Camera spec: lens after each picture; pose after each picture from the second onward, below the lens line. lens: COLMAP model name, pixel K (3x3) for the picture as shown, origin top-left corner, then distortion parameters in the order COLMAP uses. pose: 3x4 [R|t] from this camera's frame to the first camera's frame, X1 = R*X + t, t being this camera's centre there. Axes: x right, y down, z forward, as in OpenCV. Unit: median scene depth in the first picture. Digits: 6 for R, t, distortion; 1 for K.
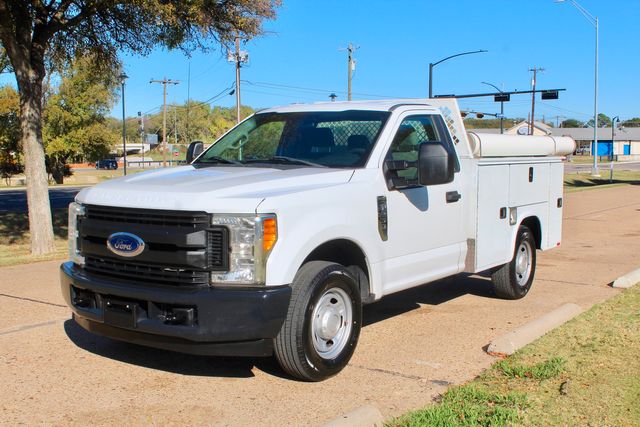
lens RADIAL K [[785.4, 0, 323.2], [0, 785.4, 215.8], [0, 0, 1]] dist [-0.053256, 0.000000]
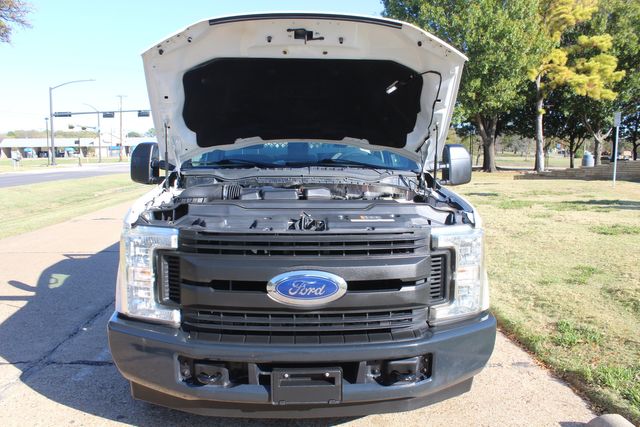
lens RADIAL K [[532.2, 0, 318.7], [0, 532.2, 221.5], [0, 0, 1]] dist [-0.147272, 0.109086]
pose [[0.793136, -0.078489, 0.603966, -0.476215], [0.050381, 0.996718, 0.063369, -0.046400], [-0.606958, -0.019832, 0.794487, 0.566065]]
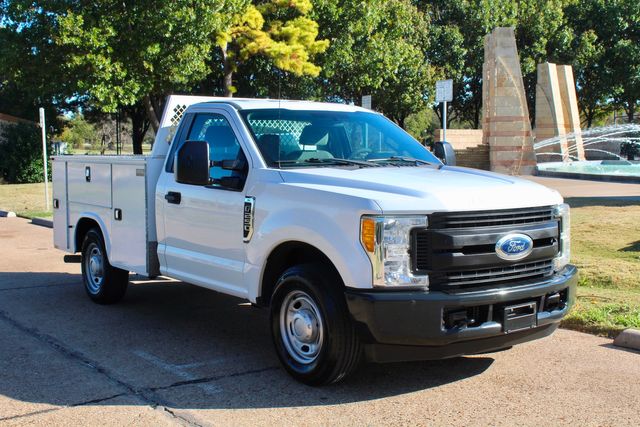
lens RADIAL K [[819.7, 0, 317.8], [0, 819.7, 211.4], [0, 0, 1]] dist [-0.051970, 0.000000]
pose [[0.327720, -0.078476, 0.941510, -1.176804], [0.085297, 0.994932, 0.053239, -0.074958], [-0.940917, 0.062860, 0.332753, 0.808389]]
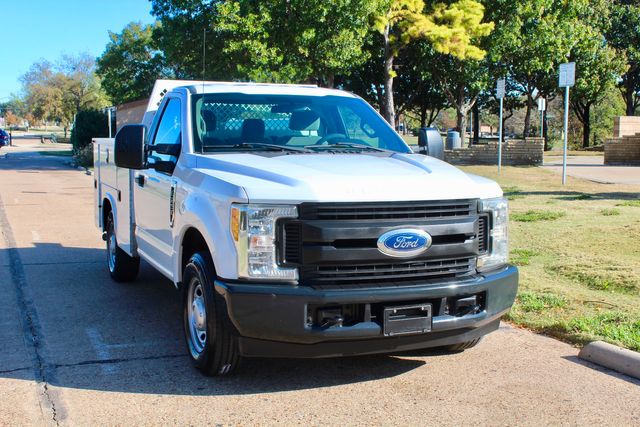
lens RADIAL K [[819.7, 0, 321.4], [0, 819.7, 215.3], [0, 0, 1]] dist [-0.051970, 0.000000]
pose [[0.540105, -0.084767, 0.837318, -0.993195], [0.066299, 0.996108, 0.058077, -0.050442], [-0.838982, 0.024146, 0.543623, 0.516027]]
